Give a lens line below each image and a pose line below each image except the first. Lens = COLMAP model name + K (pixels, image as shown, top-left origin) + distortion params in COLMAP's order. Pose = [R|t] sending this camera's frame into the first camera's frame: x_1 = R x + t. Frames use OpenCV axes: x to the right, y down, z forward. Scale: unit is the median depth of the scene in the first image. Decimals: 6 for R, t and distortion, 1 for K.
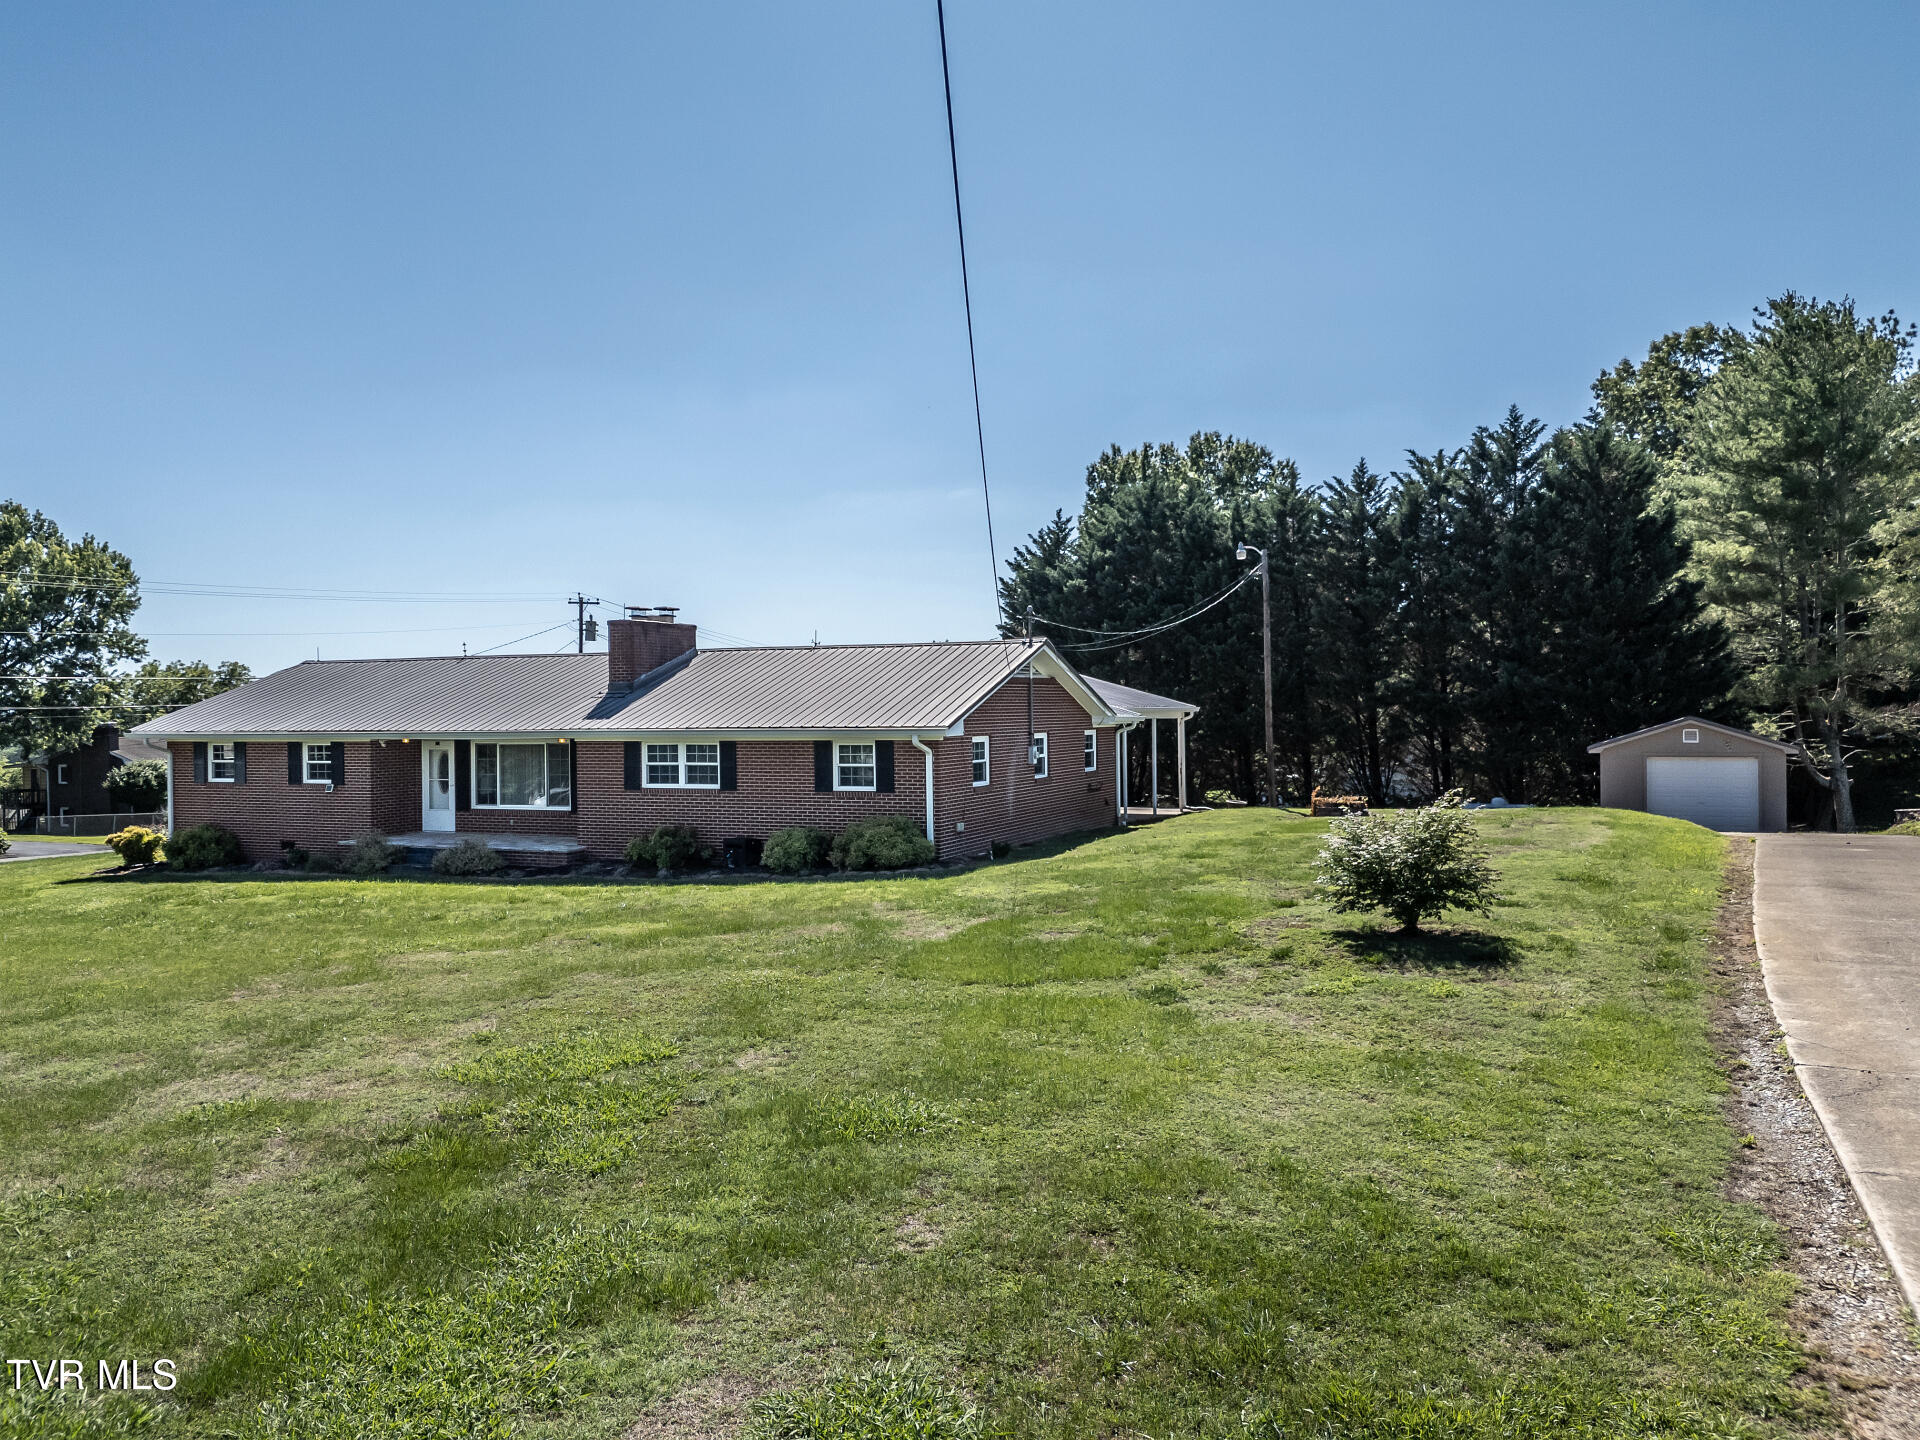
lens RADIAL K [[1399.6, 0, 968.1], [0, 1399.6, 714.4], [0, 0, 1]] dist [0.063747, -0.072984]
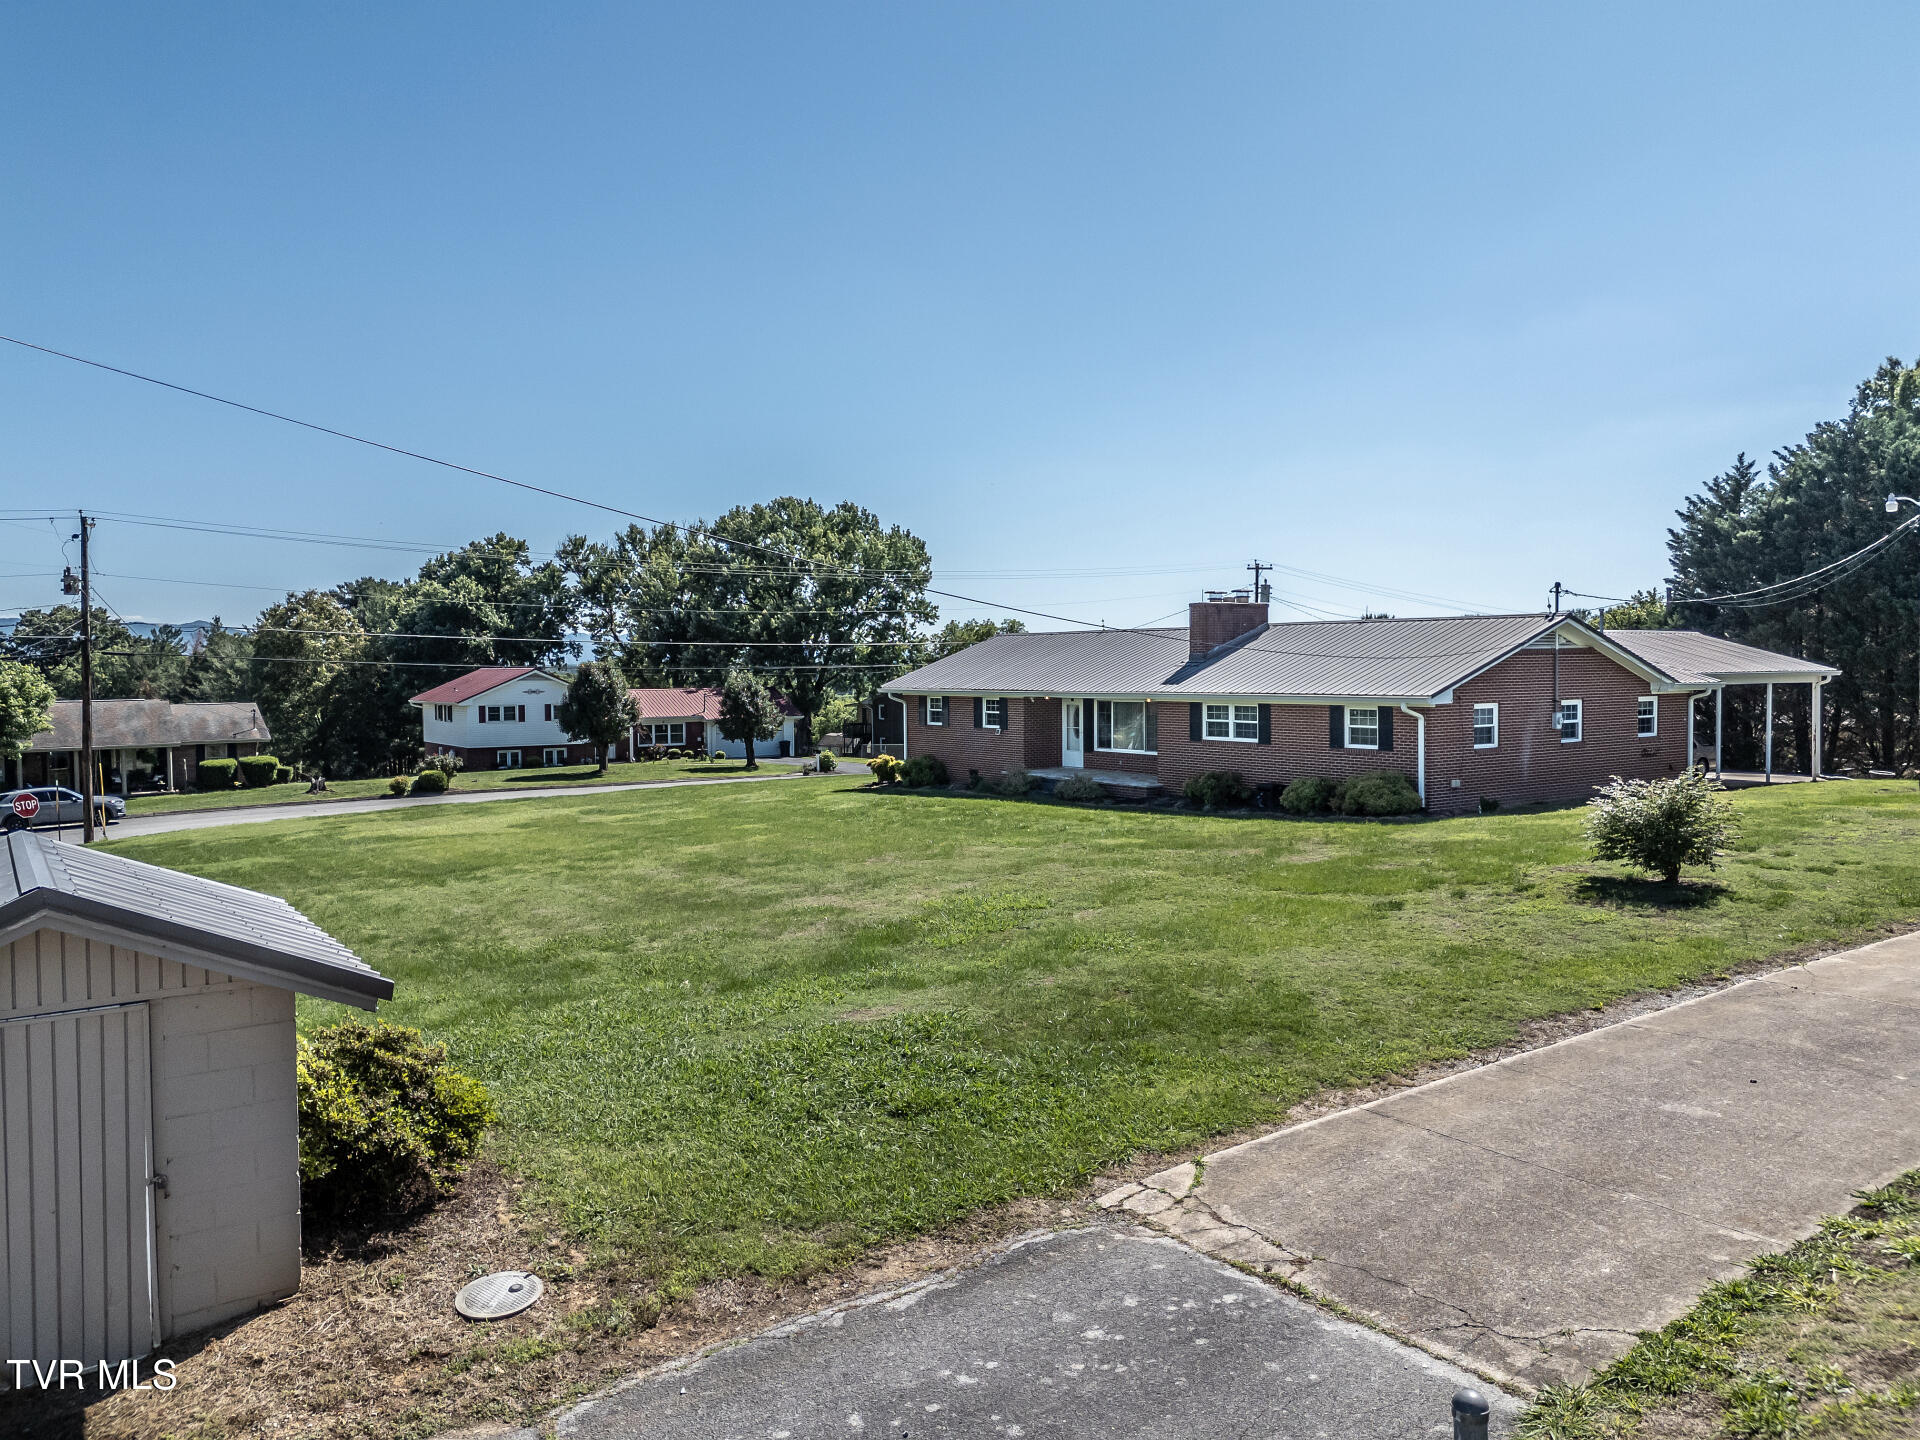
lens RADIAL K [[1389.8, 0, 960.0], [0, 1389.8, 720.0], [0, 0, 1]] dist [0.082938, -0.109011]
pose [[0.861286, 0.023882, -0.507559, 0.196513], [-0.001806, 0.999032, 0.043942, -0.017913], [0.508117, -0.036930, 0.860496, -0.163395]]
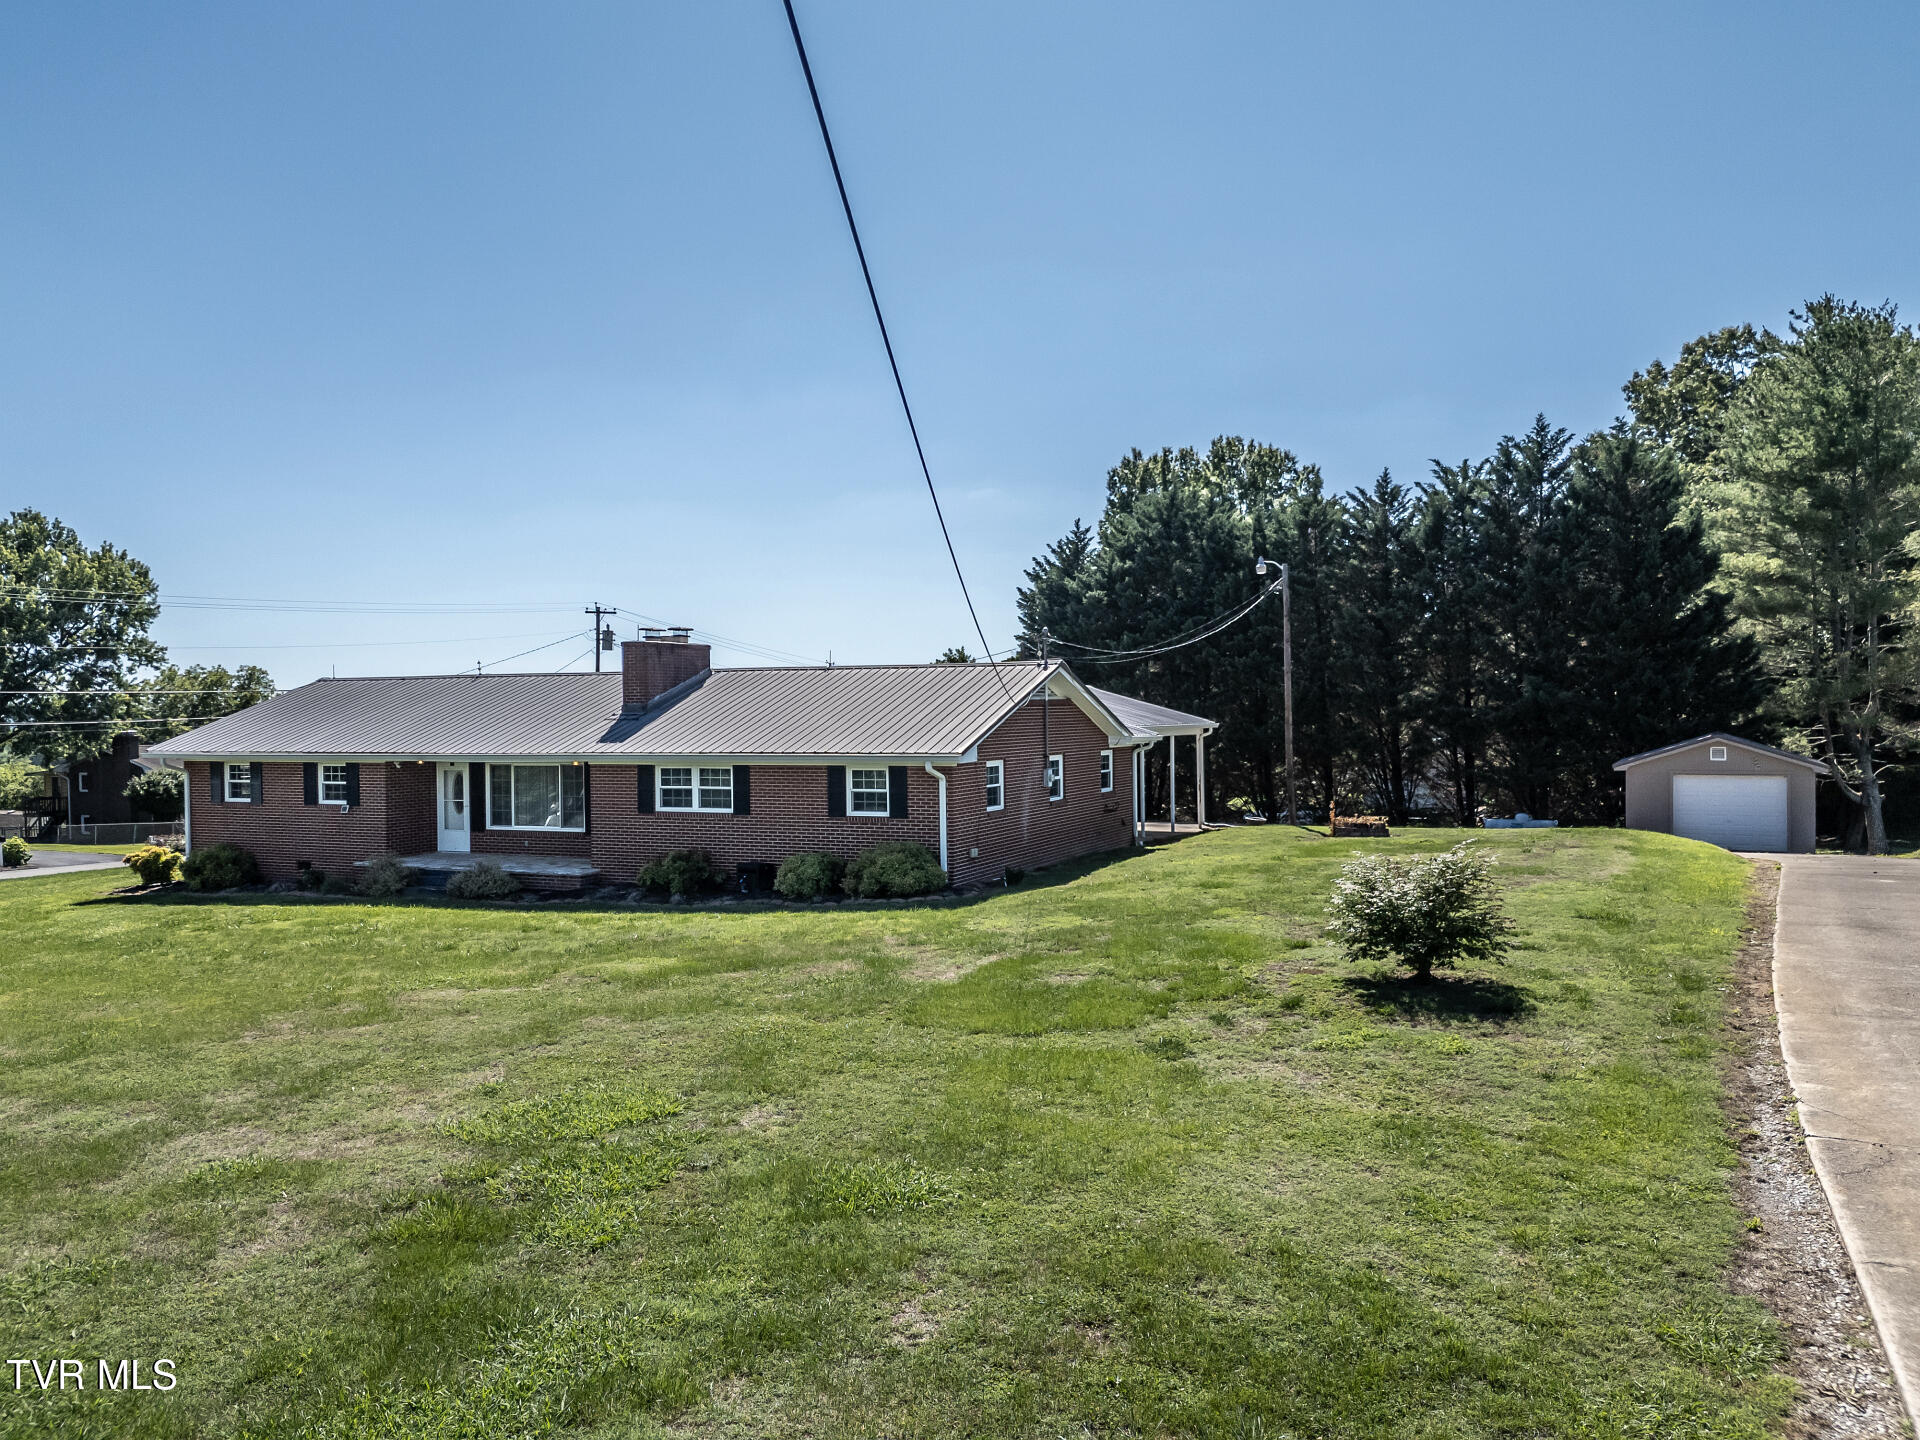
lens RADIAL K [[1410.9, 0, 969.0], [0, 1410.9, 732.4], [0, 0, 1]] dist [0.064054, -0.075505]
pose [[0.999899, 0.000539, -0.014188, 0.004228], [-0.000368, 0.999928, 0.011997, -0.014872], [0.014193, -0.011990, 0.999827, -0.000592]]
